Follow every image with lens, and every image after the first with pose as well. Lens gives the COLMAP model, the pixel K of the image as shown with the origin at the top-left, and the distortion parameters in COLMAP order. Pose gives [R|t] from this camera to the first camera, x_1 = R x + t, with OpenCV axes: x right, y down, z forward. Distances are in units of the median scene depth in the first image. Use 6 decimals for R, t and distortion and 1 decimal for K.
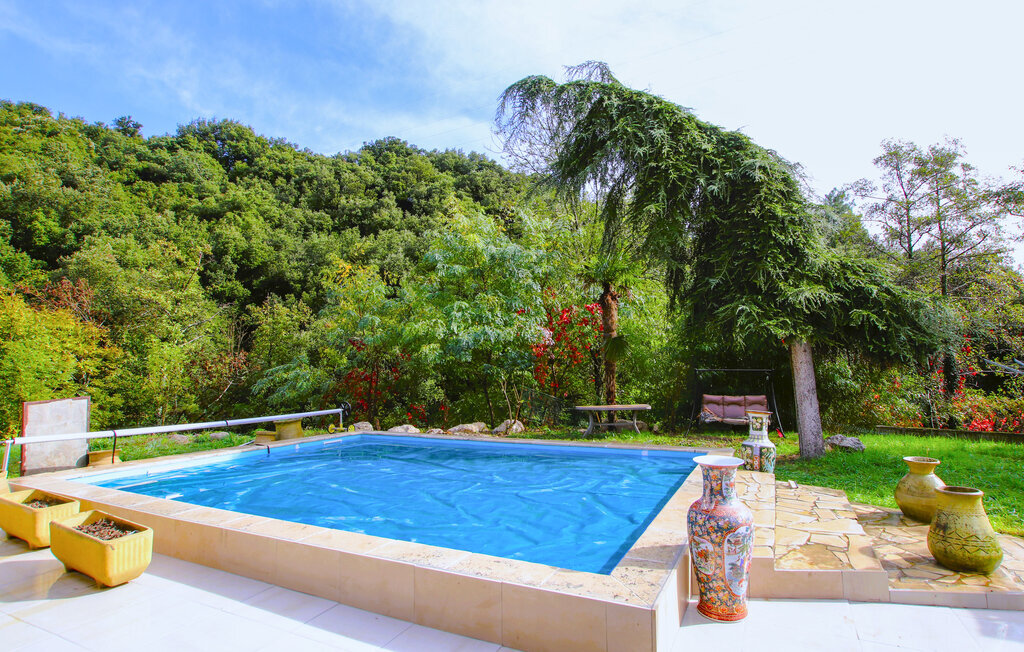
lens RADIAL K [[486.8, 0, 515.9], [0, 486.8, 325.3], [0, 0, 1]] dist [-0.018542, -0.000185]
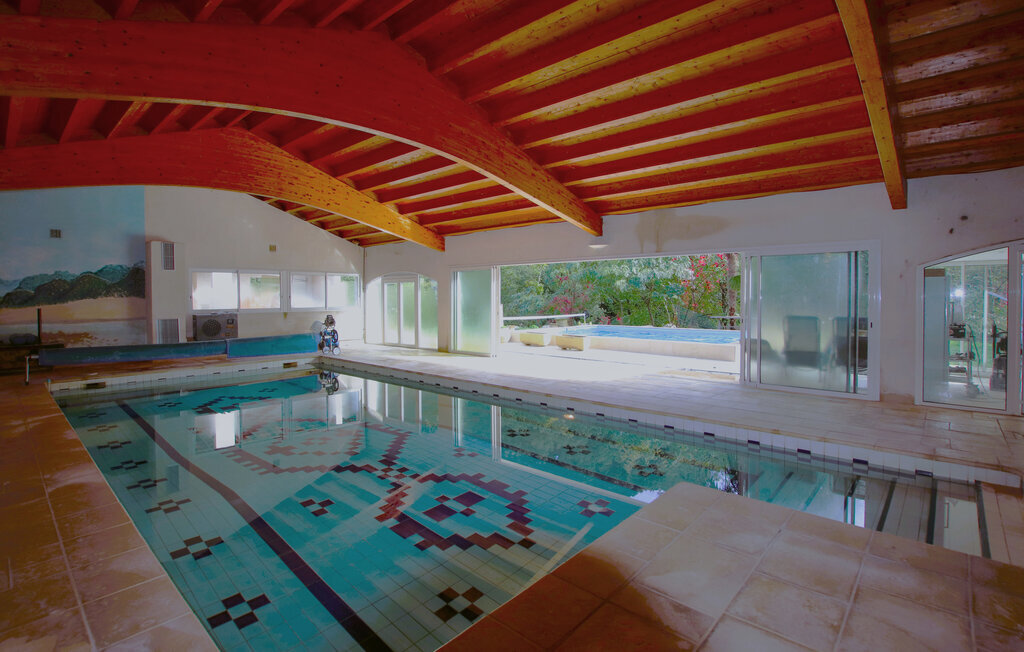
lens RADIAL K [[486.8, 0, 511.4], [0, 486.8, 323.6], [0, 0, 1]] dist [-0.018542, -0.000185]
pose [[0.967840, 0.015654, -0.251080, -0.116252], [0.018600, 0.990878, 0.133474, -0.045606], [0.250879, -0.133851, 0.958720, -0.768274]]
